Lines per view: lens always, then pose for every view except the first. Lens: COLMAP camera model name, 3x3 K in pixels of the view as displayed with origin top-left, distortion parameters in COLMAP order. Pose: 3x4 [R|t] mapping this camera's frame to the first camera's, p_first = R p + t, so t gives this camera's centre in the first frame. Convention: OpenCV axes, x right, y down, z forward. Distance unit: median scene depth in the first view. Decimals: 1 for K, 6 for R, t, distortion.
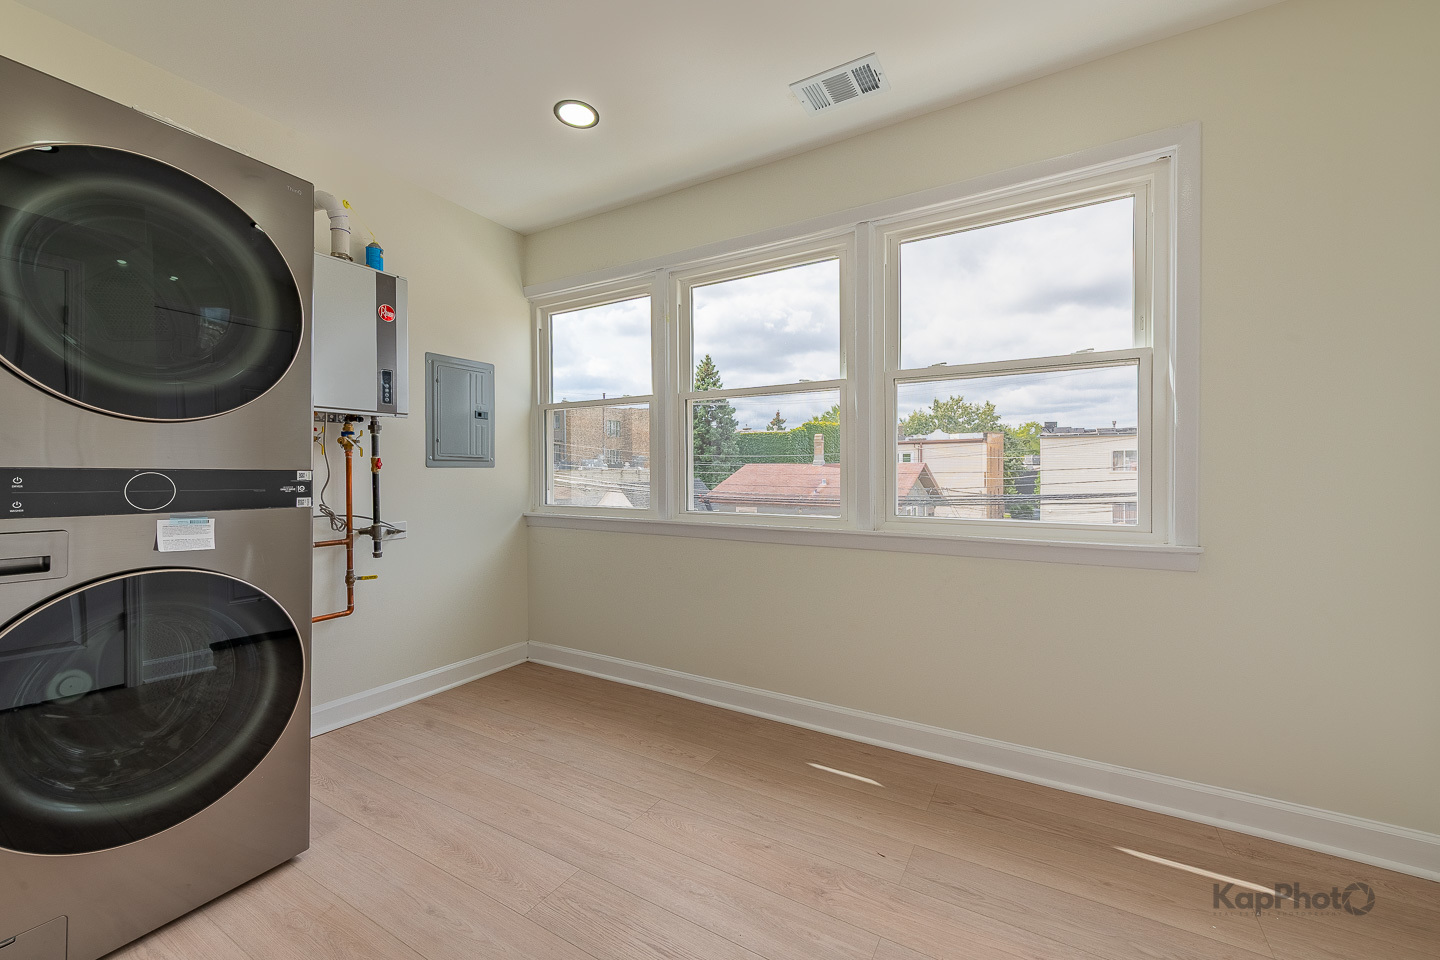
lens RADIAL K [[583.3, 0, 722.3], [0, 583.3, 465.9], [0, 0, 1]] dist [0.014867, -0.000397]
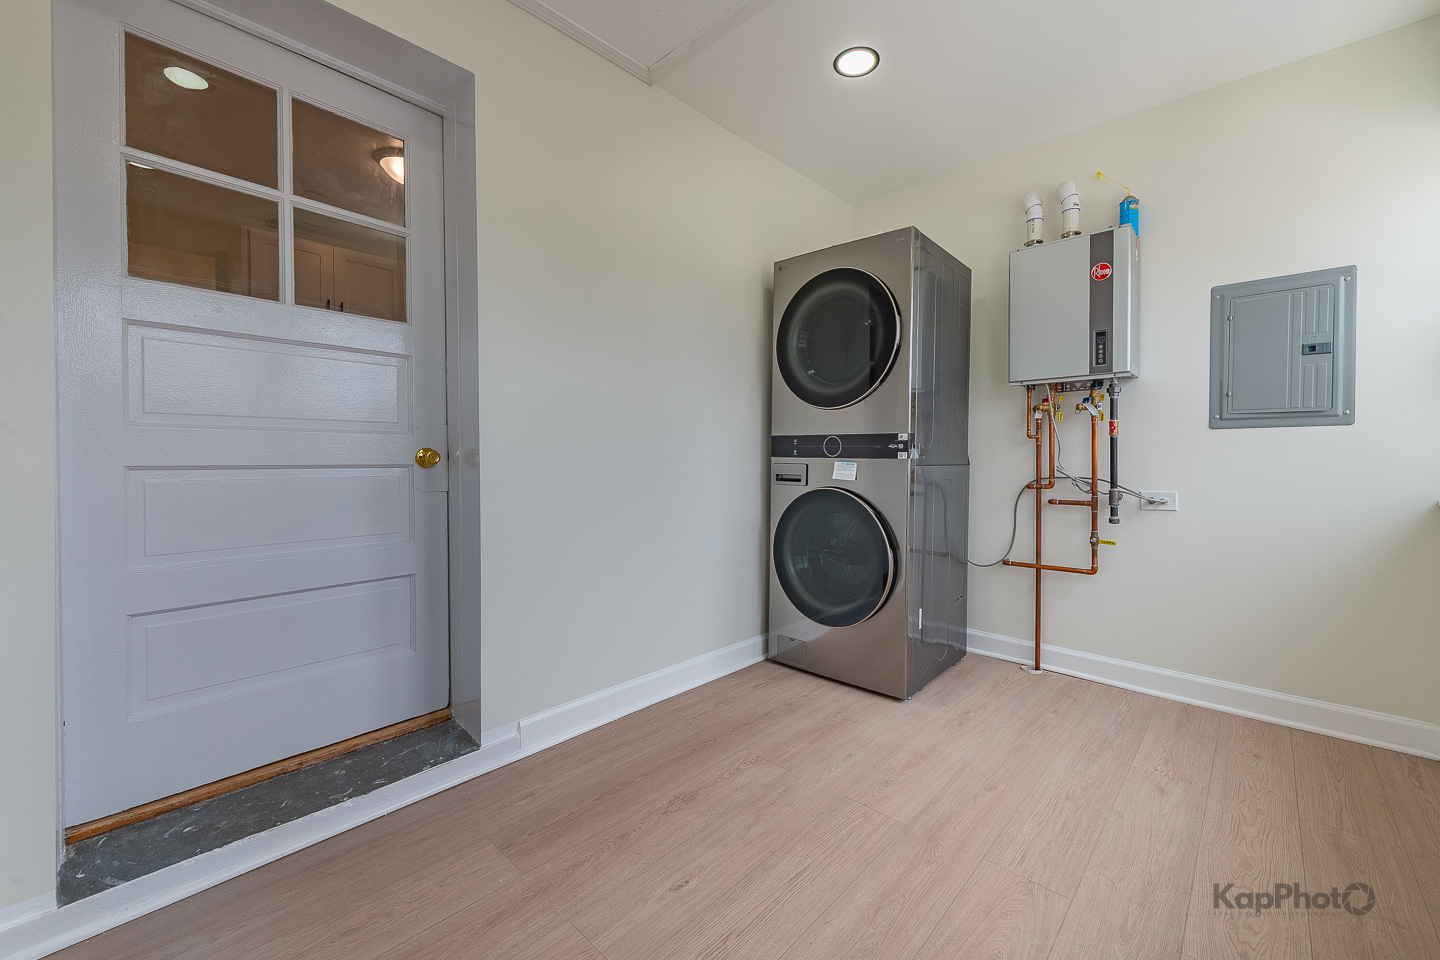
lens RADIAL K [[566.8, 0, 718.0], [0, 566.8, 455.5], [0, 0, 1]] dist [0.019357, -0.006403]
pose [[-0.224840, -0.000256, -0.974396, 0.496873], [0.008375, 0.999963, -0.002196, 0.041165], [0.974360, -0.008654, -0.224829, 0.591575]]
